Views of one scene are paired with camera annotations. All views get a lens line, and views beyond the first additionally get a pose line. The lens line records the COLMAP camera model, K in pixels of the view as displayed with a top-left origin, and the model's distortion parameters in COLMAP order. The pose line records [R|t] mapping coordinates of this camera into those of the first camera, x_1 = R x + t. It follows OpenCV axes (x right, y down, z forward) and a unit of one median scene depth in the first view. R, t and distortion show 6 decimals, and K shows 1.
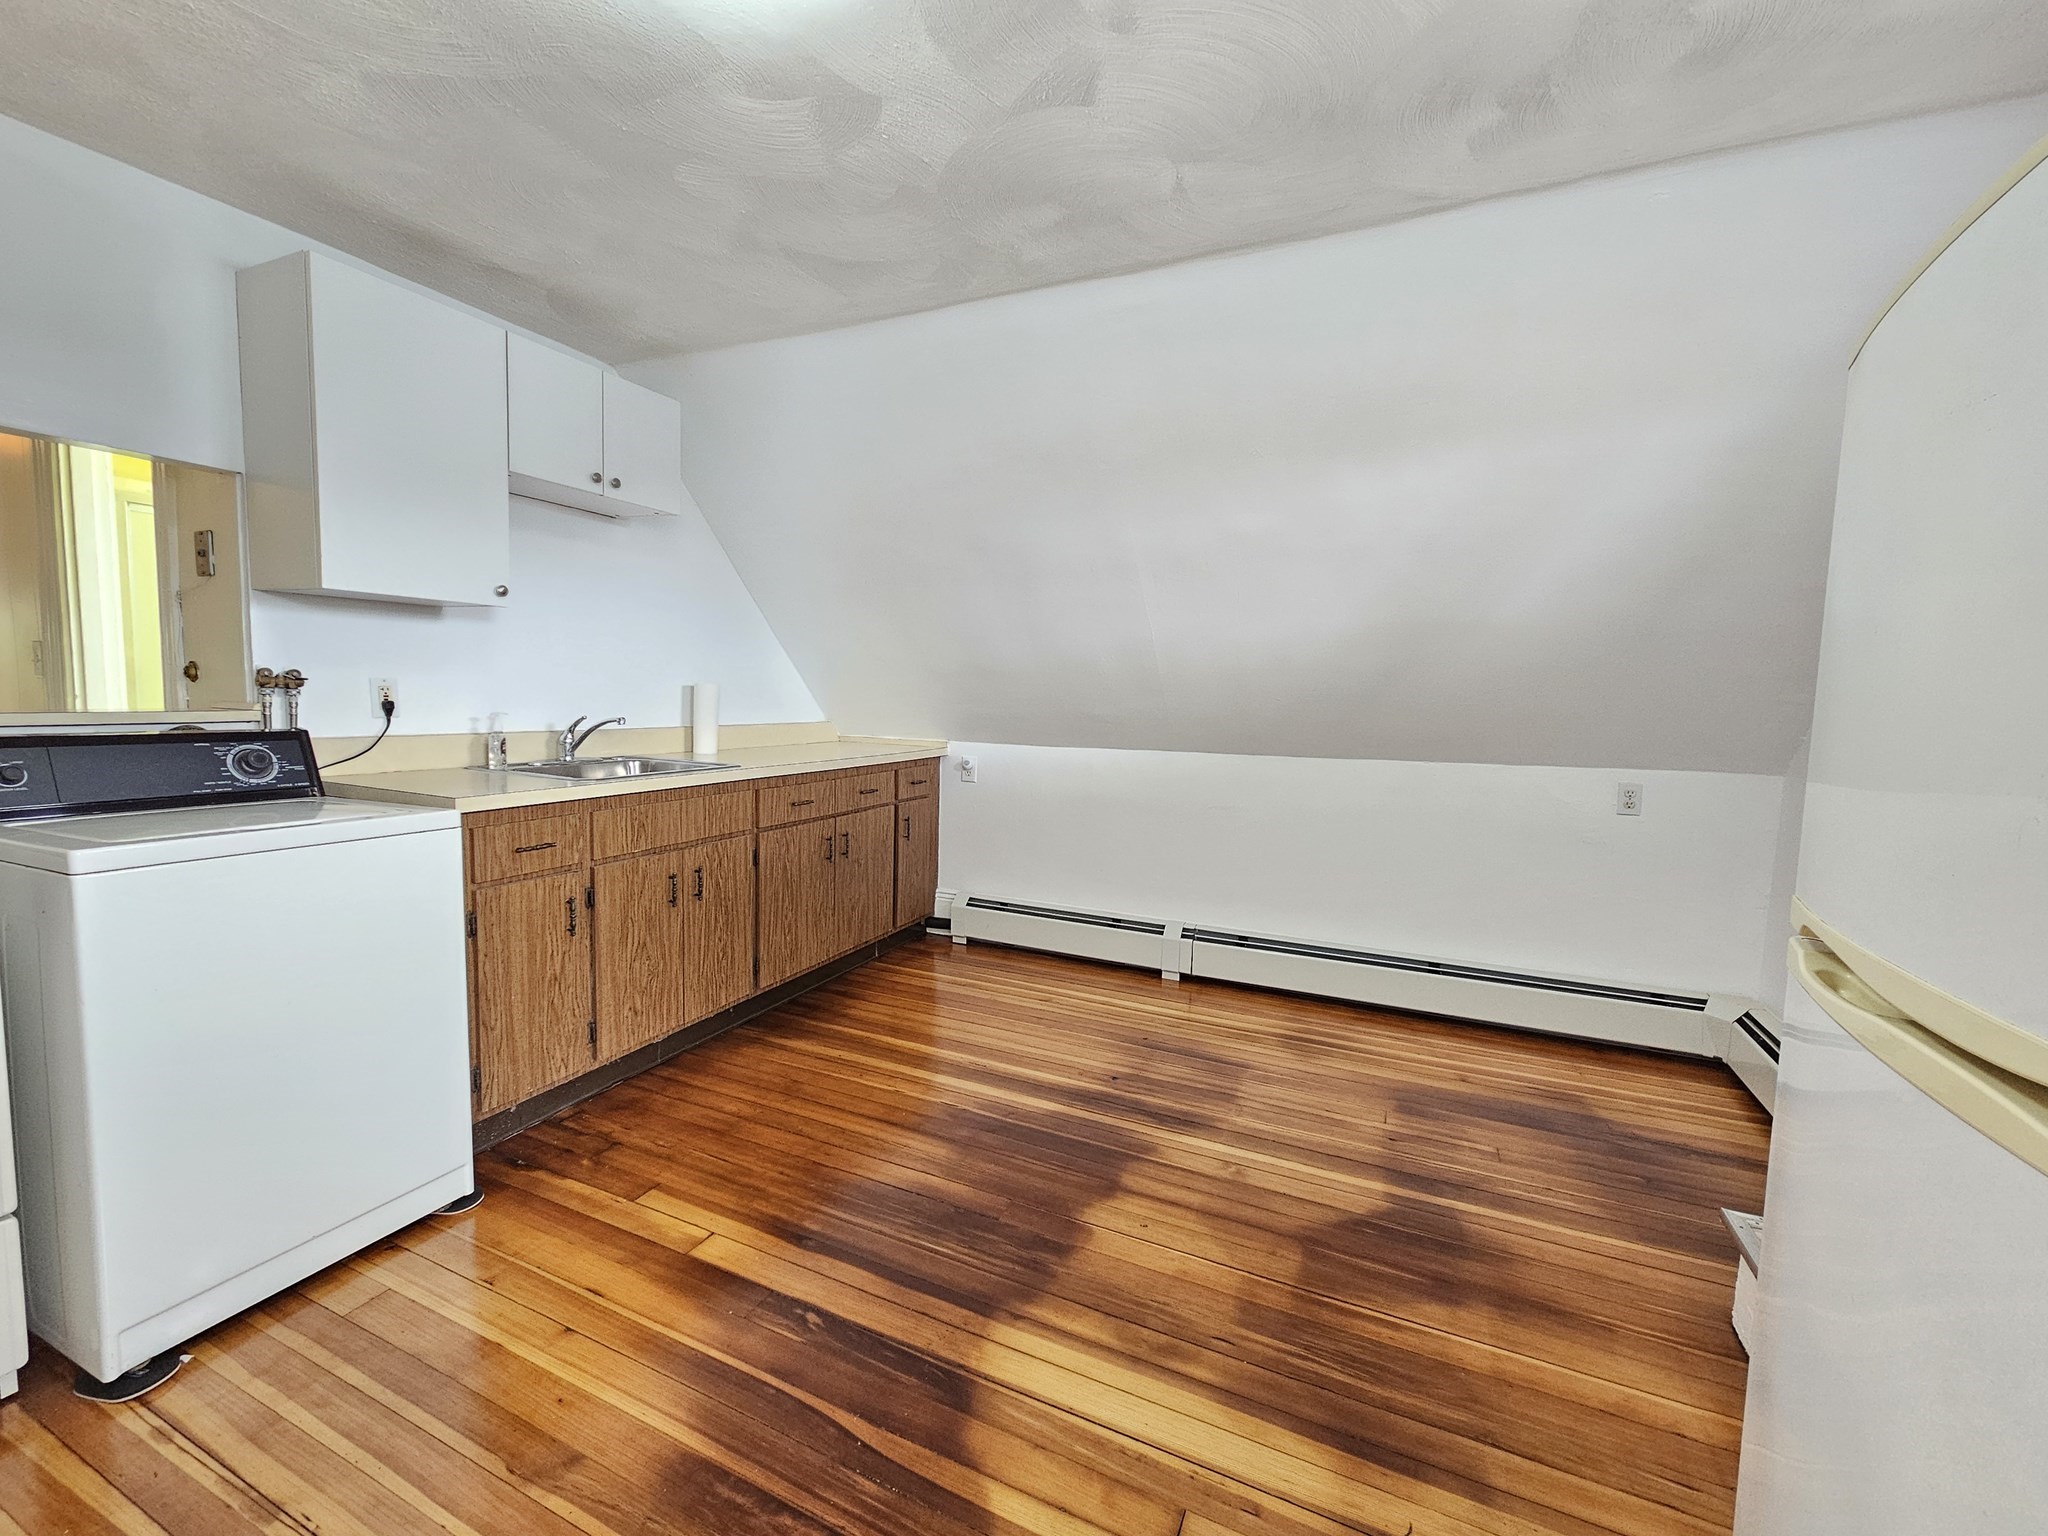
lens RADIAL K [[839.9, 0, 1026.1], [0, 839.9, 767.2], [0, 0, 1]] dist [0.005603, -0.000069]
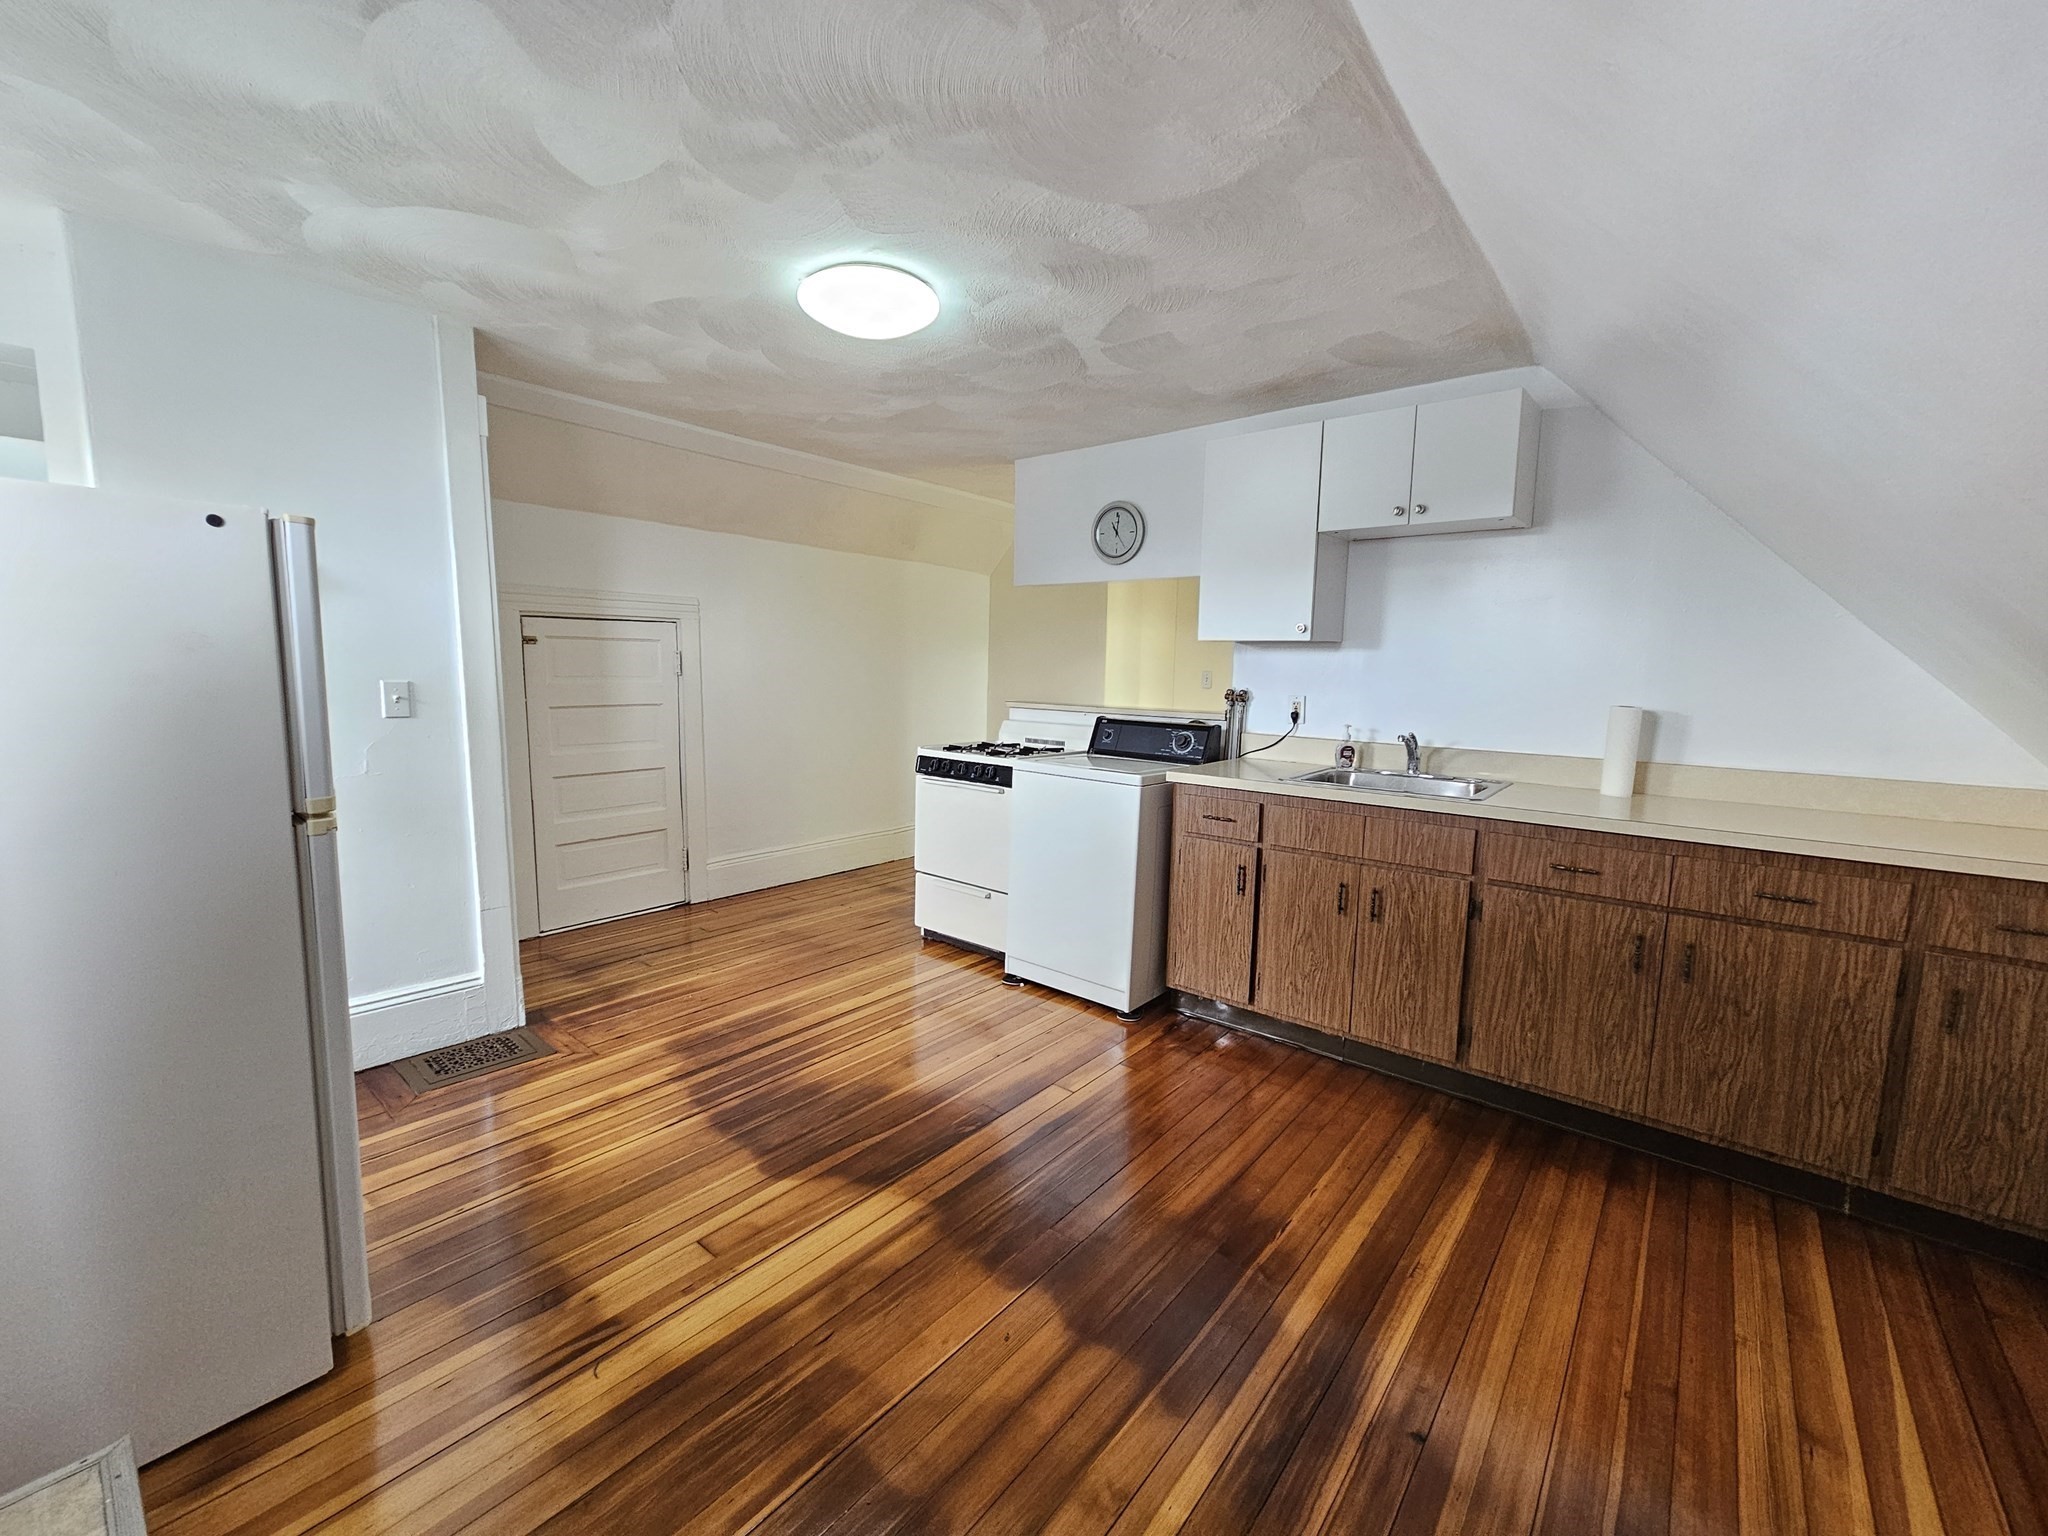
lens RADIAL K [[839.9, 0, 1026.1], [0, 839.9, 767.2], [0, 0, 1]] dist [0.005603, -0.000069]
pose [[-0.256162, 0.083395, -0.963030, 0.769156], [-0.114352, 0.986661, 0.115859, -0.104393], [0.959846, 0.139803, -0.243208, 0.972486]]
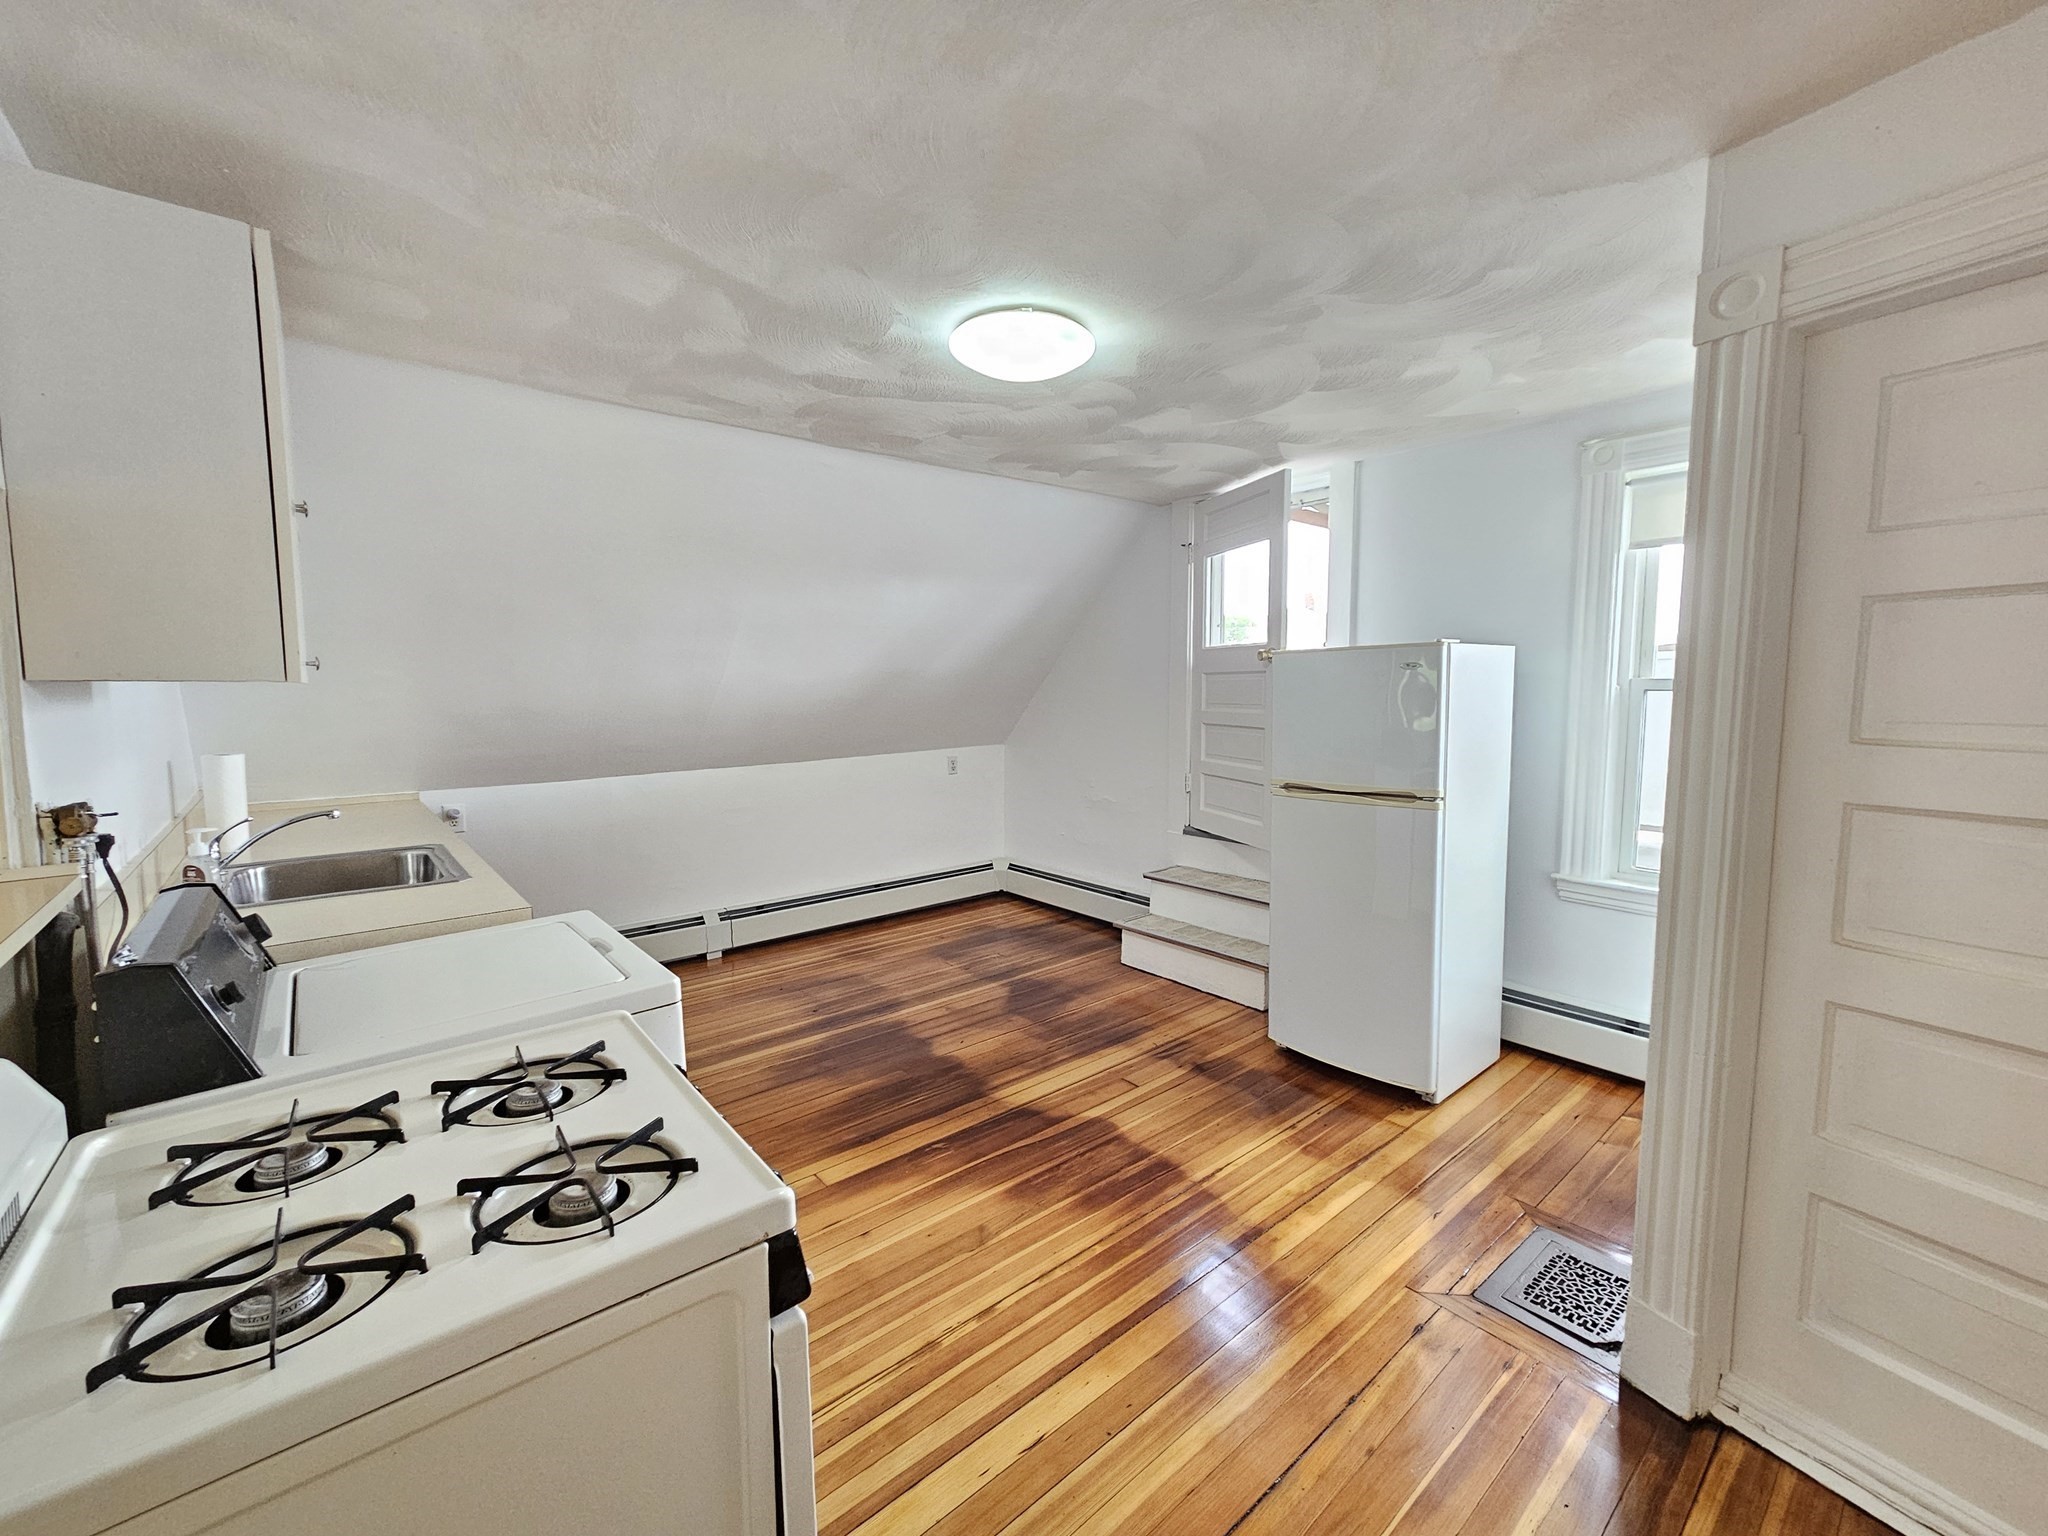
lens RADIAL K [[839.9, 0, 1026.1], [0, 839.9, 767.2], [0, 0, 1]] dist [0.005603, -0.000069]
pose [[0.429430, -0.116243, 0.895588, -1.084027], [0.097290, 0.991865, 0.082090, -0.118755], [-0.897845, 0.051880, 0.437245, 0.087391]]
